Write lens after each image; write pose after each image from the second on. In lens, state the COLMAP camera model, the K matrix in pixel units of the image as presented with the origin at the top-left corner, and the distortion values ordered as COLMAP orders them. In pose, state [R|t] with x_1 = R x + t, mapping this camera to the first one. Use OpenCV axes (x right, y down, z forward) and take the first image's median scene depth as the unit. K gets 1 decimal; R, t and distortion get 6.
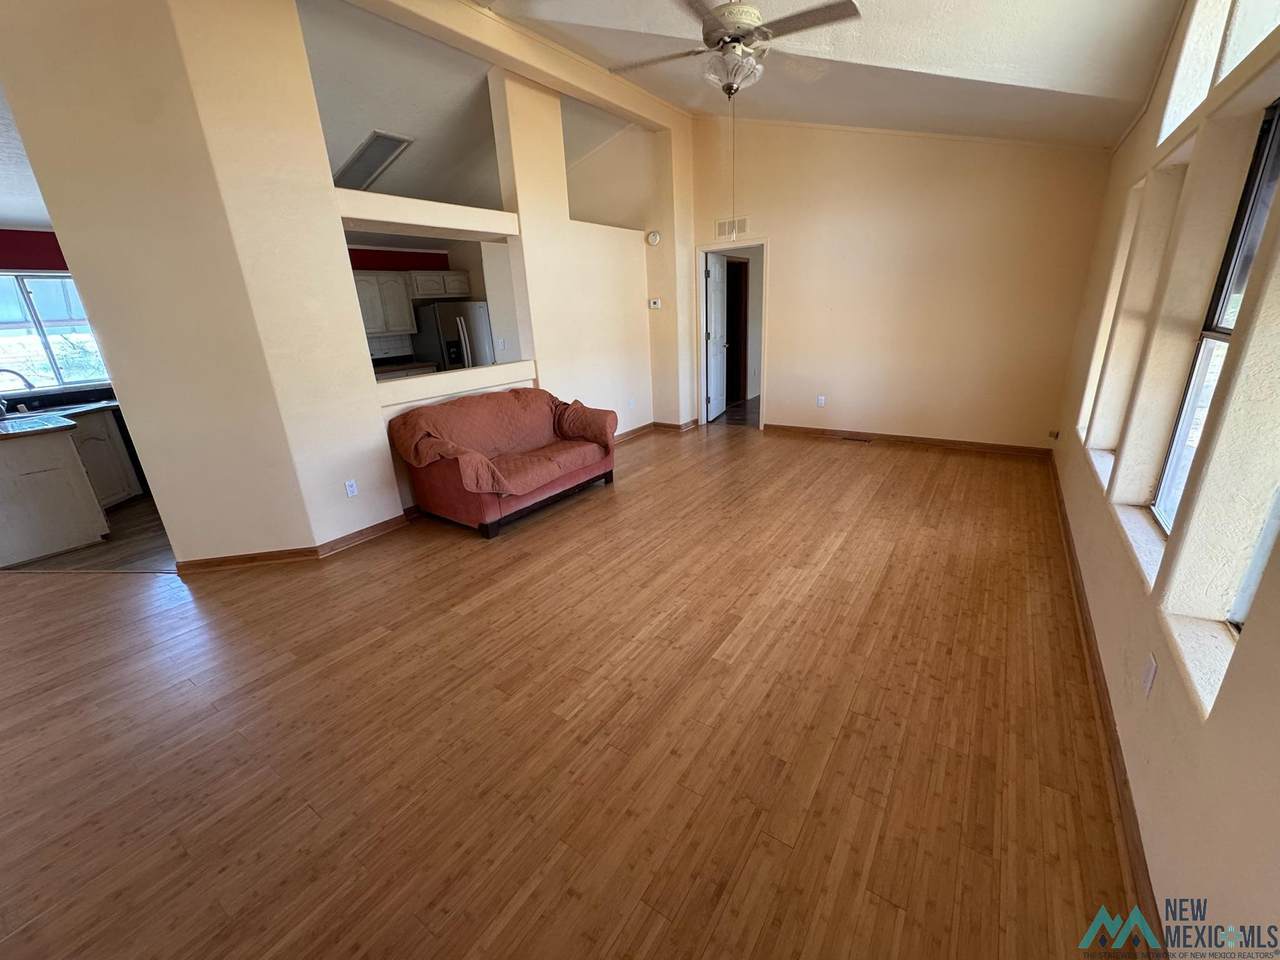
lens RADIAL K [[511.4, 0, 634.0], [0, 511.4, 482.9], [0, 0, 1]] dist [-0.002743, -0.000313]
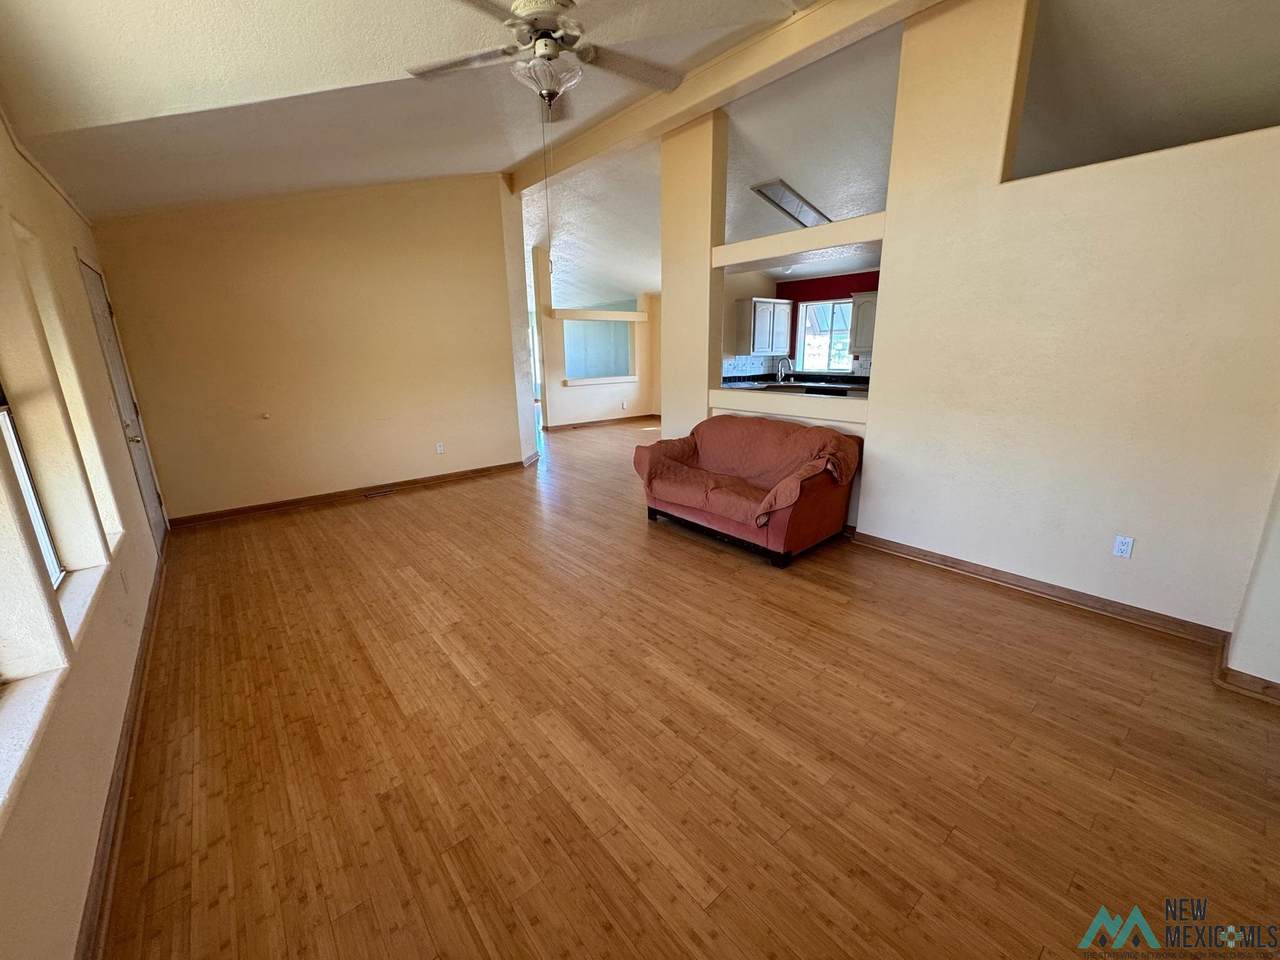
lens RADIAL K [[511.4, 0, 634.0], [0, 511.4, 482.9], [0, 0, 1]] dist [-0.002743, -0.000313]
pose [[-0.268037, 0.300347, -0.915395, 0.957497], [-0.283659, 0.883441, 0.372921, -0.480393], [0.920703, 0.359616, -0.151599, 1.282196]]
